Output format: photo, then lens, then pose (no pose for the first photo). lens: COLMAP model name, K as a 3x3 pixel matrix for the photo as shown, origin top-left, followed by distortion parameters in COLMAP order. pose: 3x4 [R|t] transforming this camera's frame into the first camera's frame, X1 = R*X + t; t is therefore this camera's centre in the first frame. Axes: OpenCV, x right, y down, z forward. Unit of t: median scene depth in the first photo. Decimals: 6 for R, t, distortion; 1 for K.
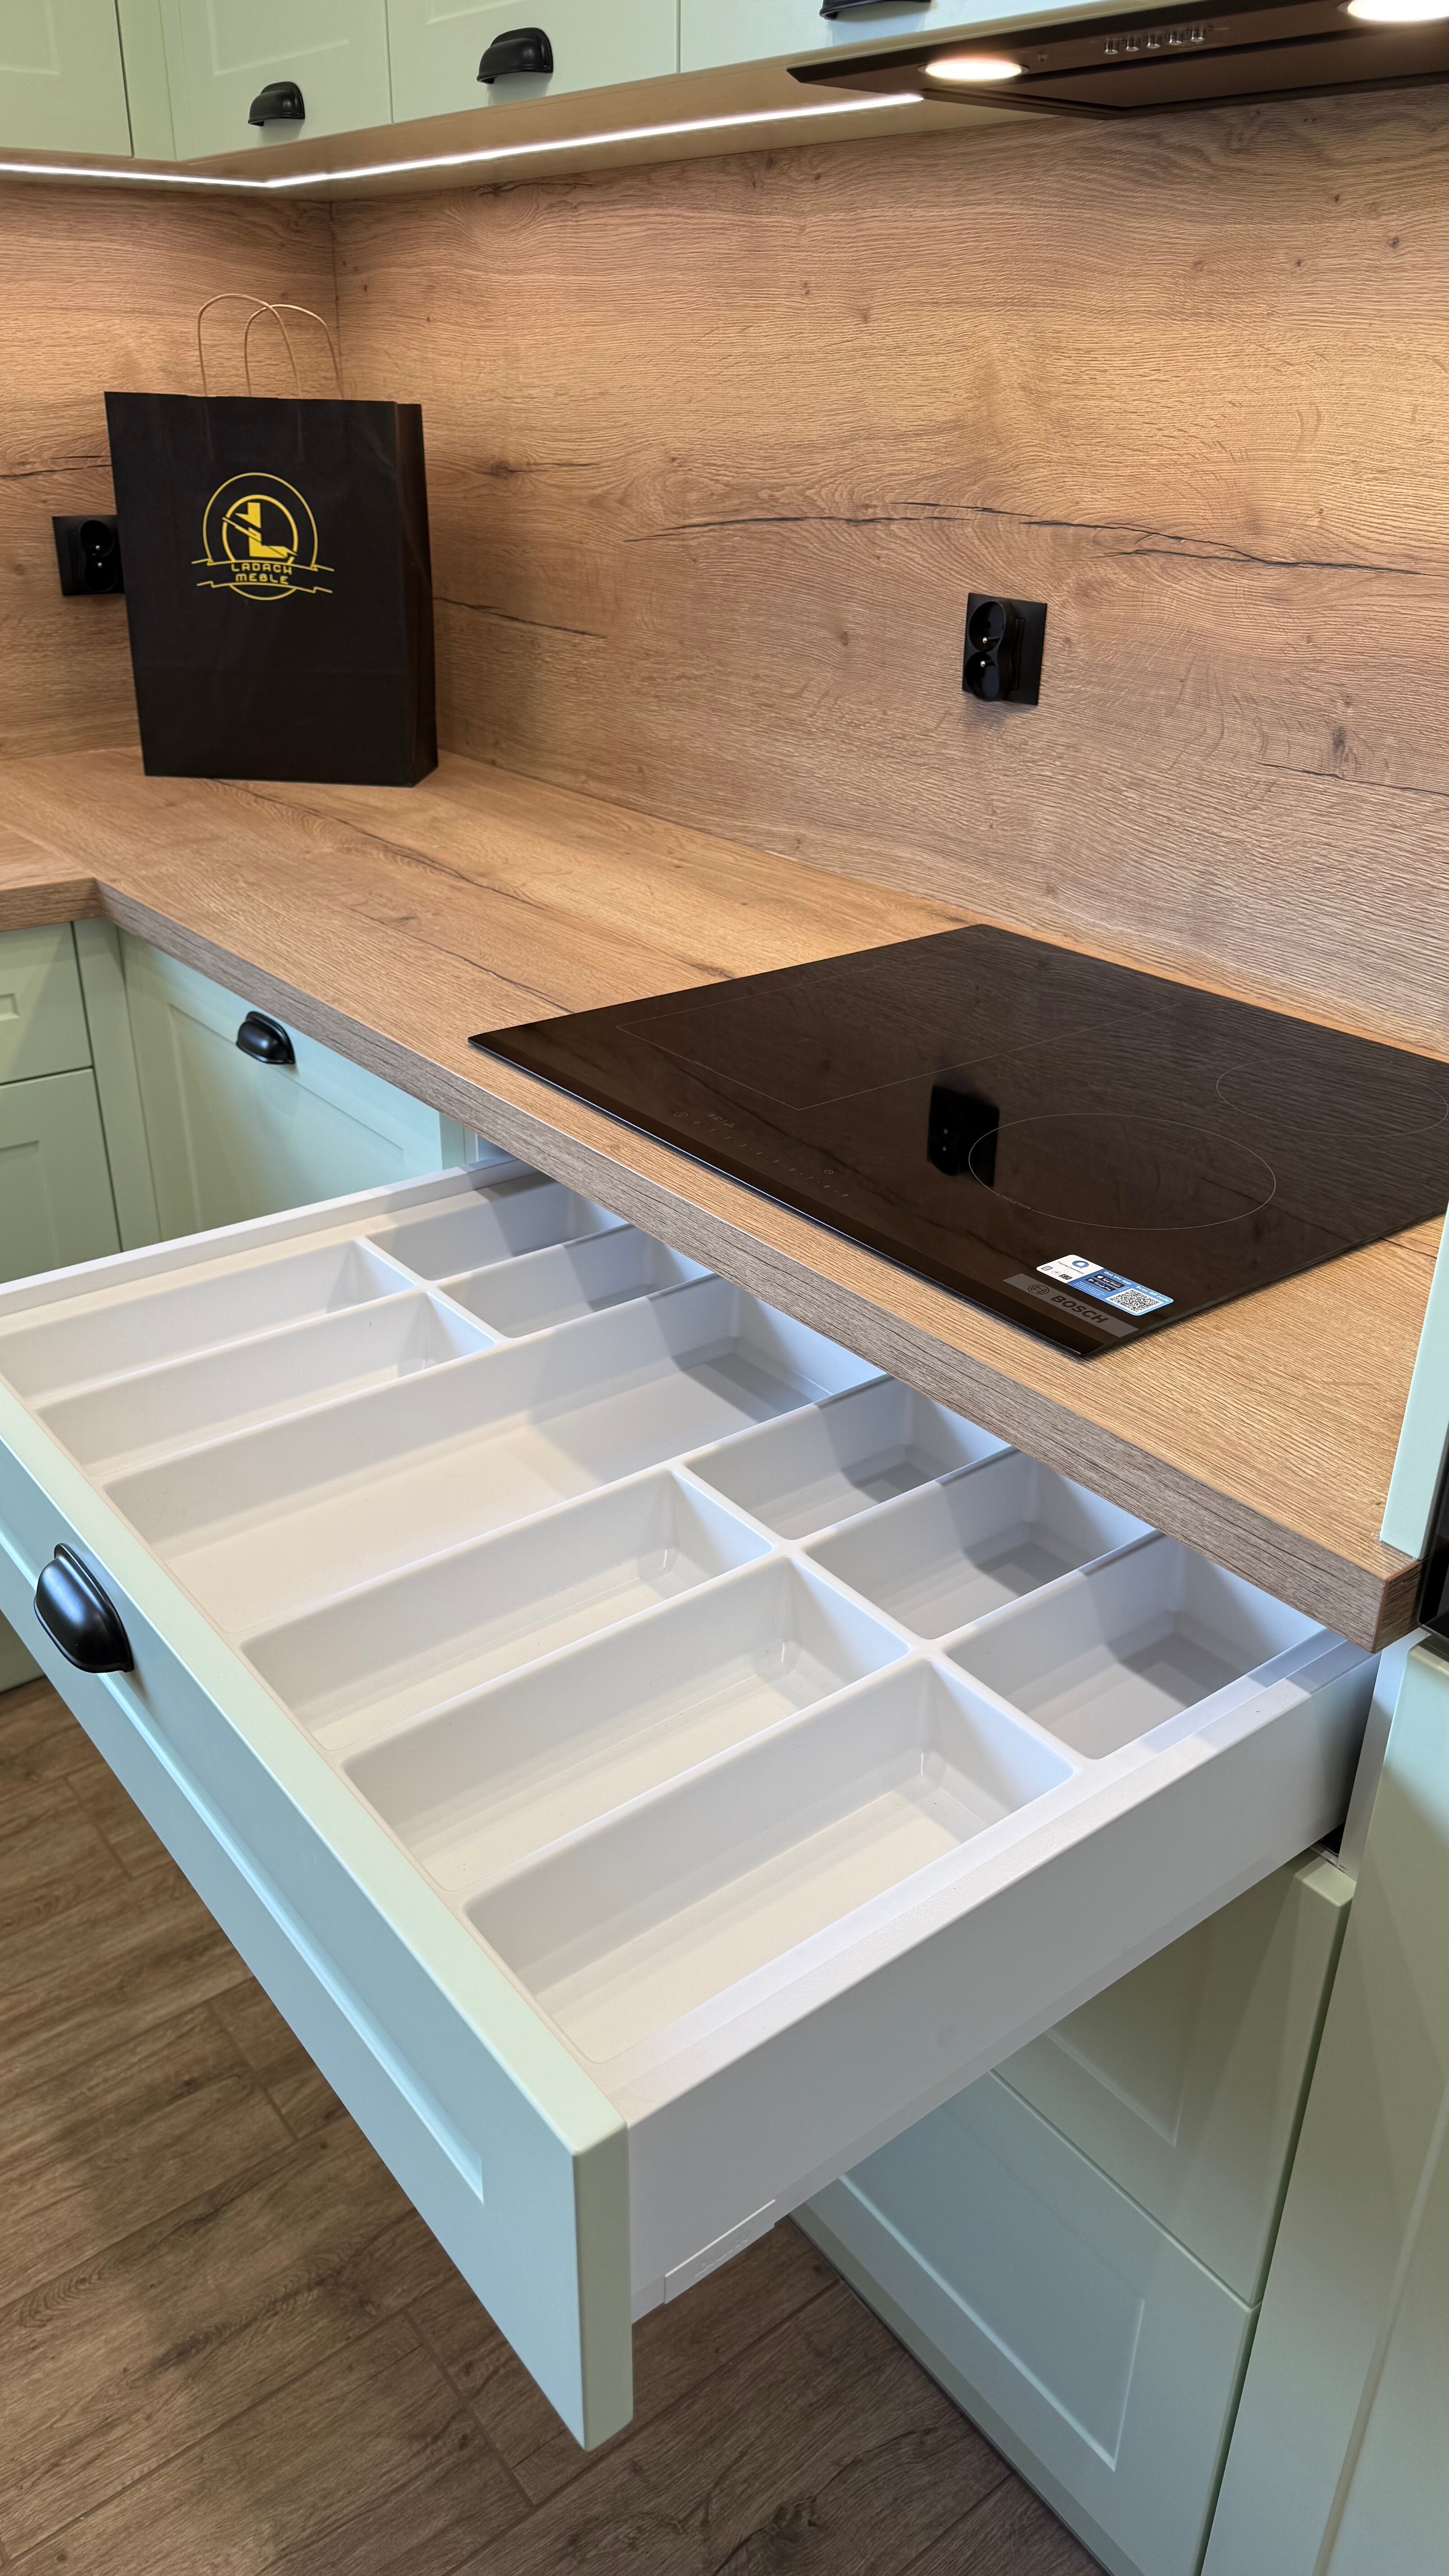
lens RADIAL K [[1833.7, 0, 724.5], [0, 1833.7, 1288.0], [0, 0, 1]] dist [0.044184, -0.077958]
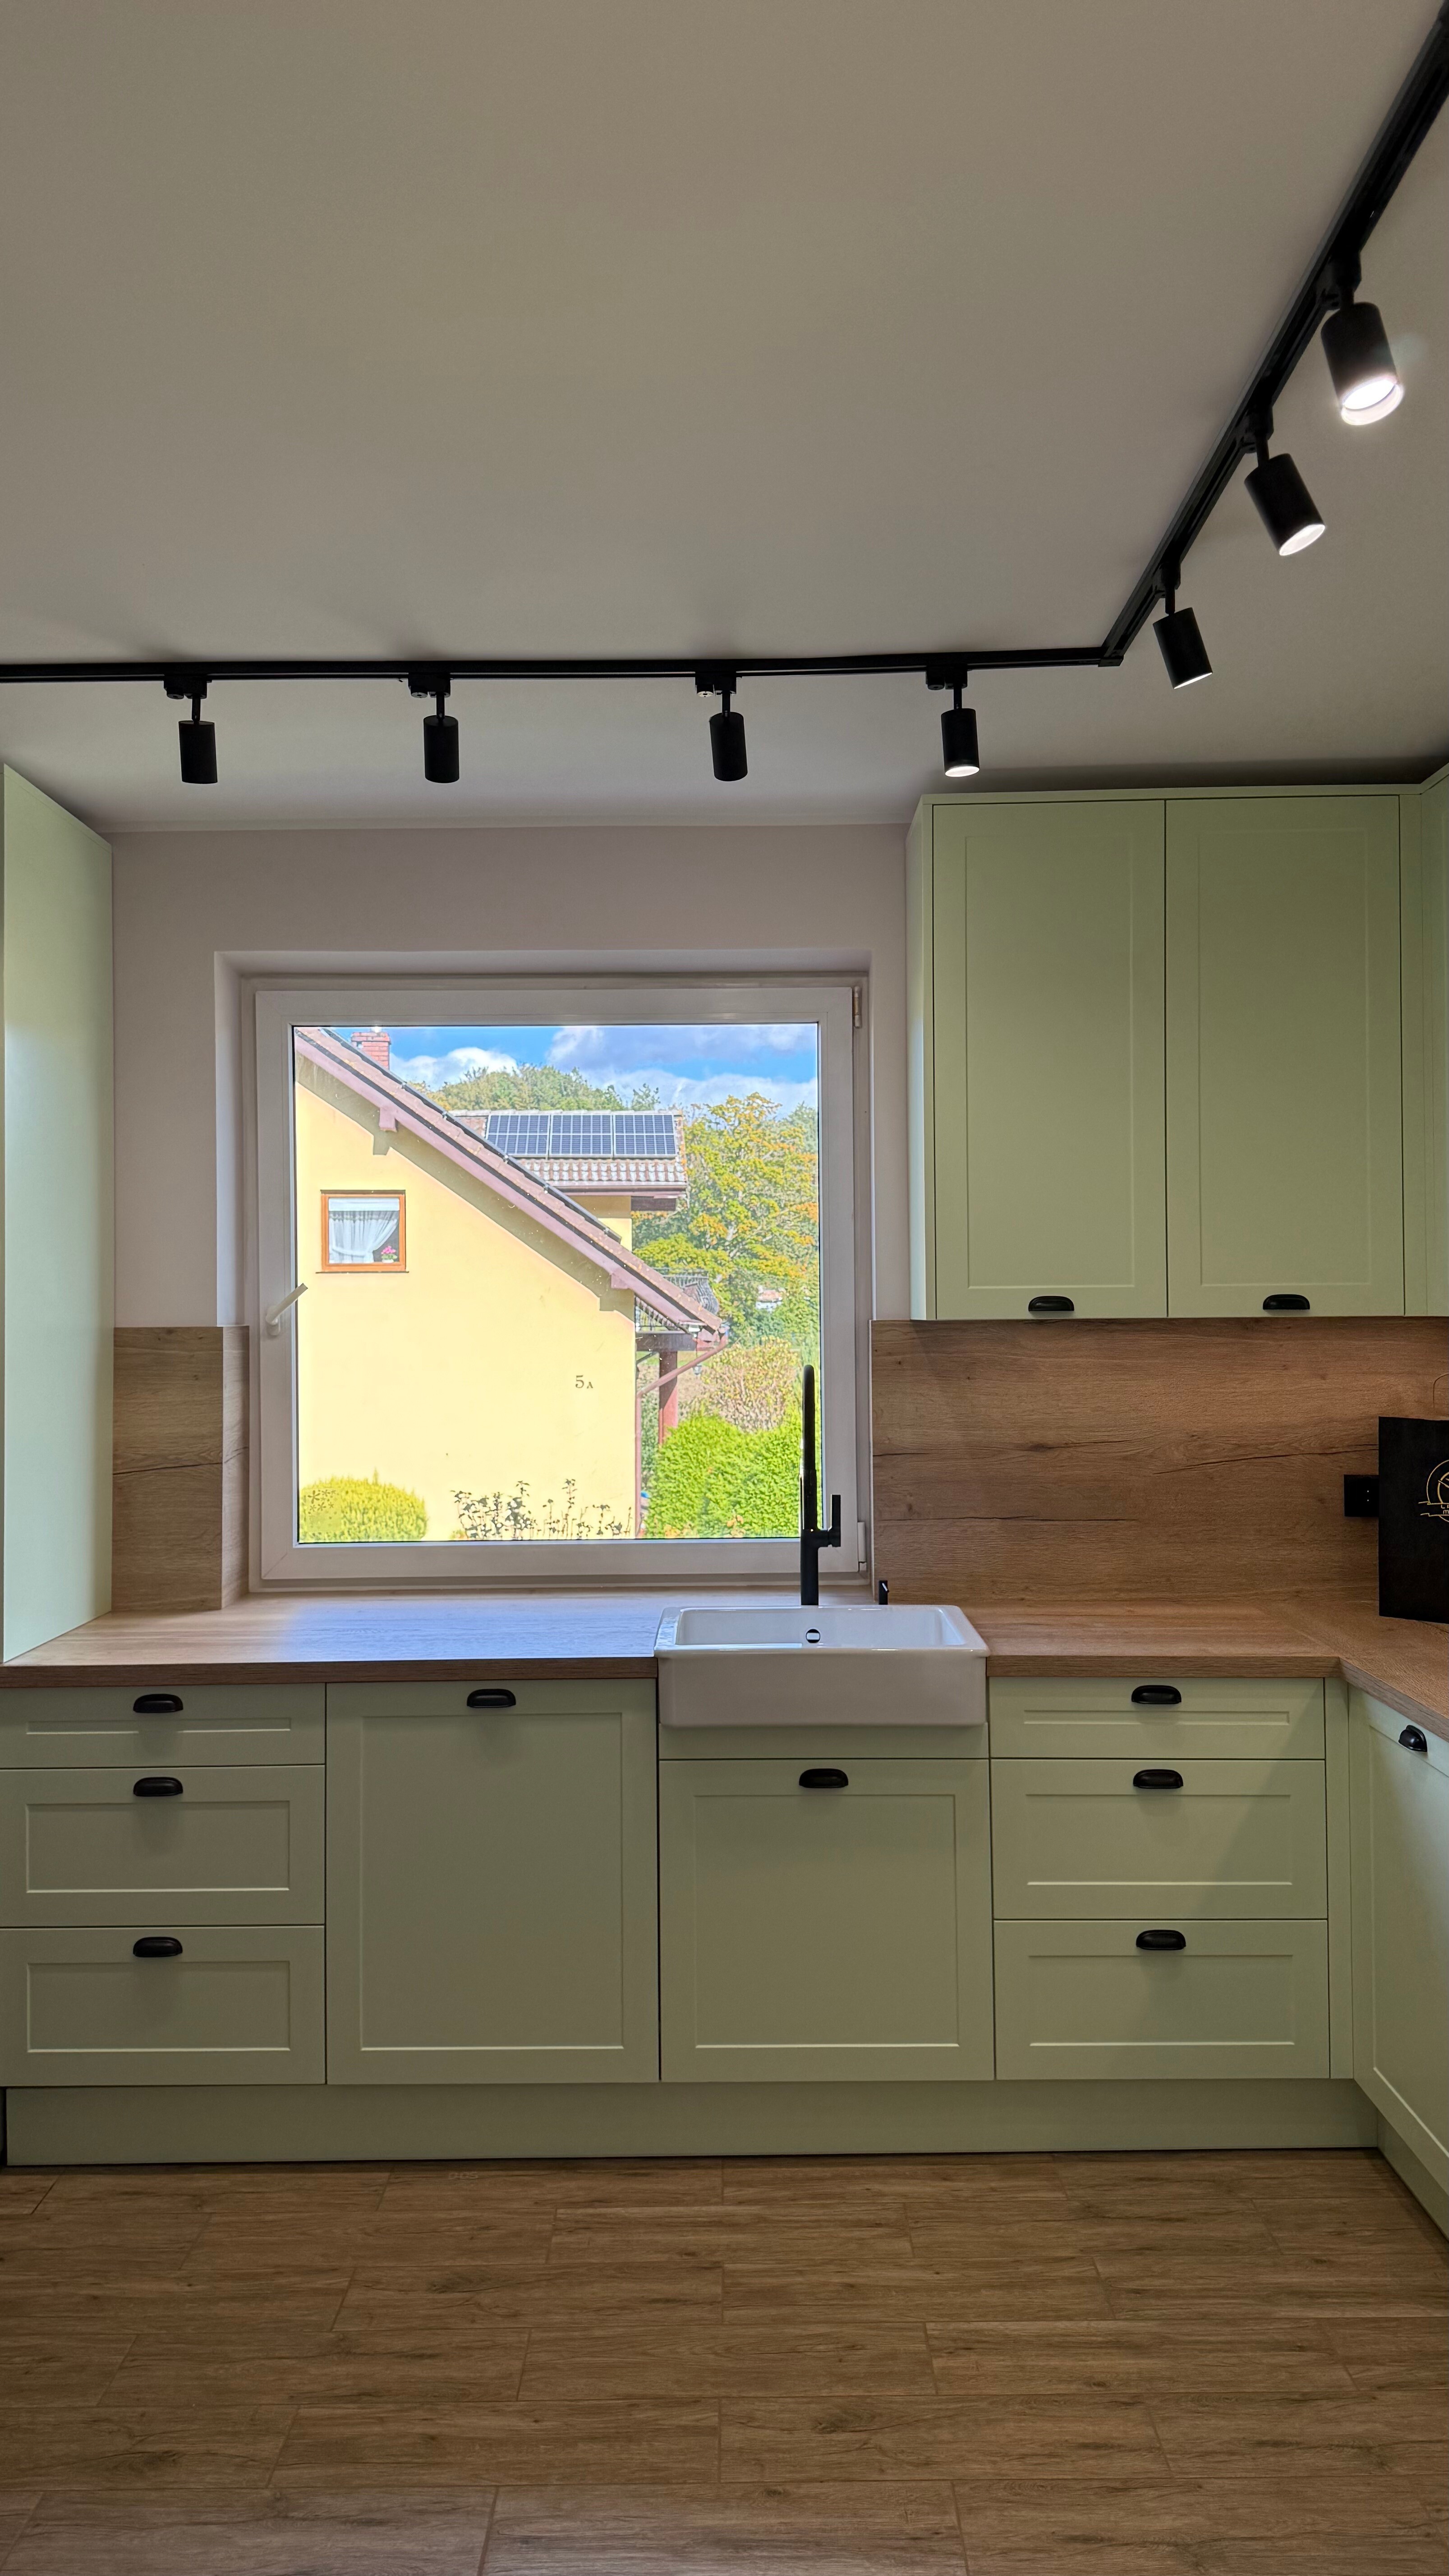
lens RADIAL K [[1816.9, 0, 716.2], [0, 1816.9, 1279.0], [0, 0, 1]] dist [0.059207, -0.074523]
pose [[0.784615, -0.029473, -0.619282, 0.322391], [-0.260045, 0.891112, -0.371880, 0.287581], [0.562811, 0.452824, 0.691516, -0.809847]]
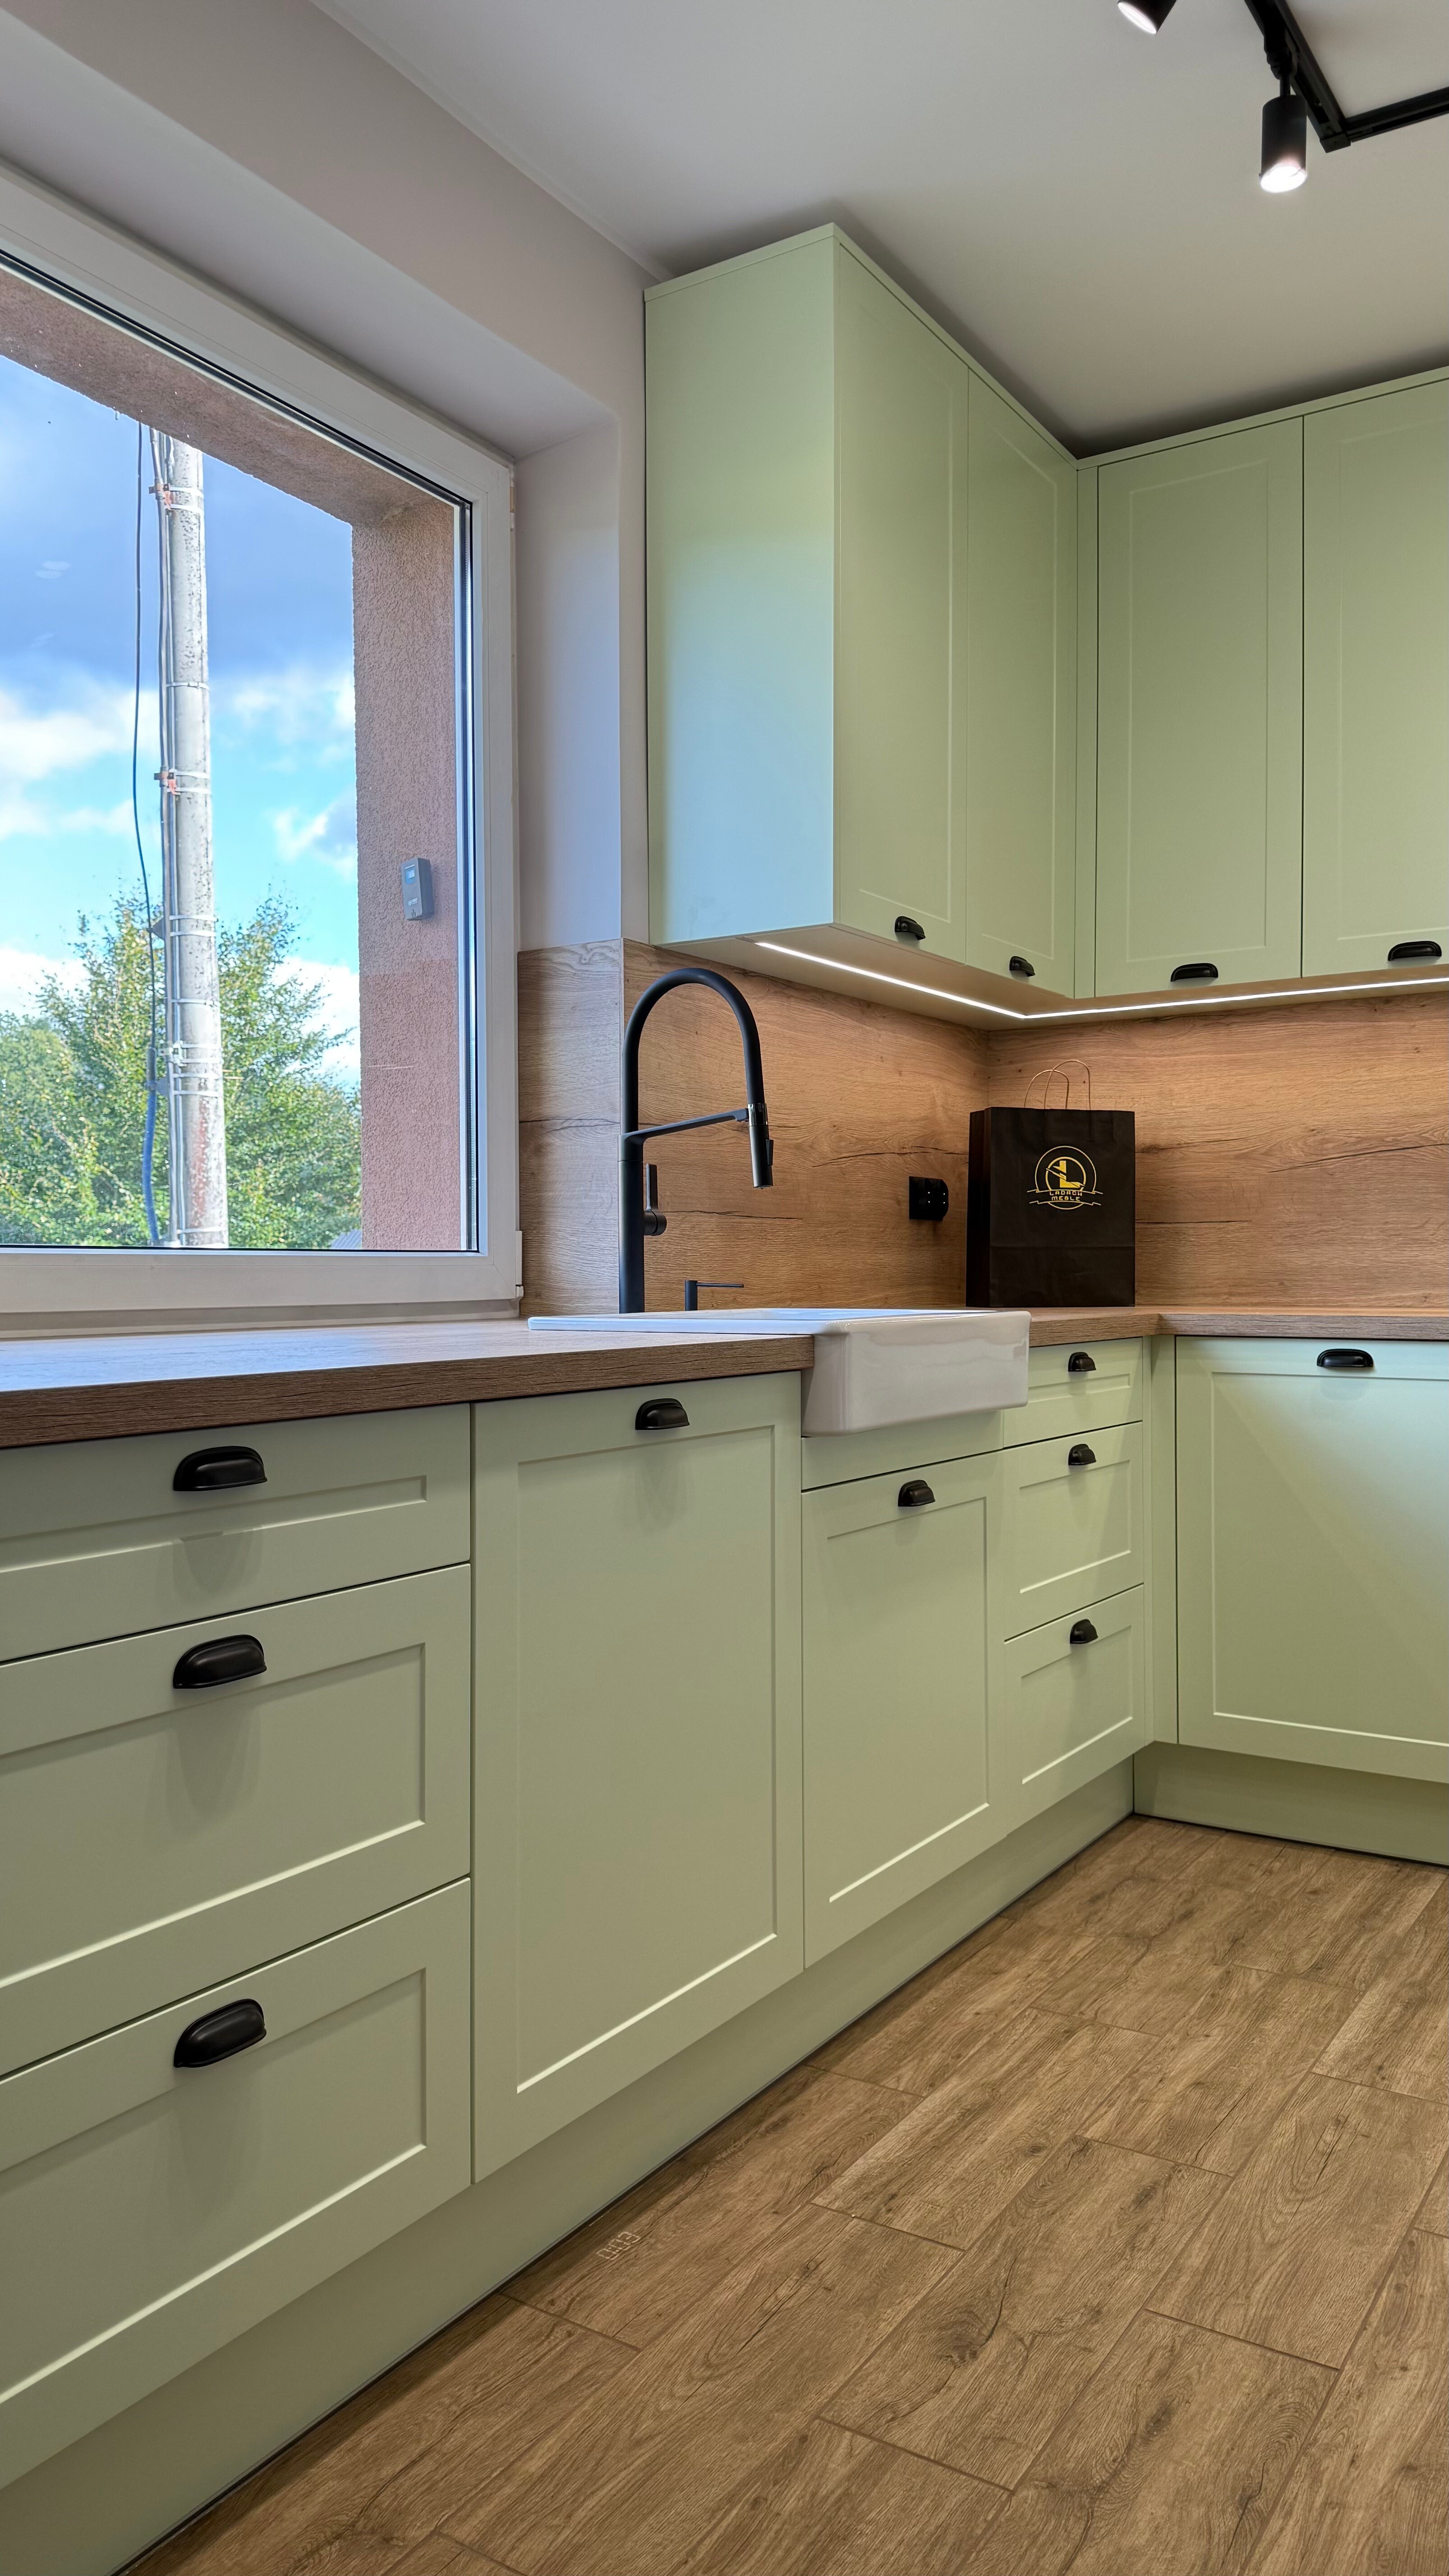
lens RADIAL K [[1816.9, 0, 716.2], [0, 1816.9, 1279.0], [0, 0, 1]] dist [0.059207, -0.074523]
pose [[0.943572, -0.020184, 0.330551, -1.302628], [0.164139, 0.895418, -0.413866, 0.416163], [-0.287628, 0.444769, 0.848205, -0.435416]]
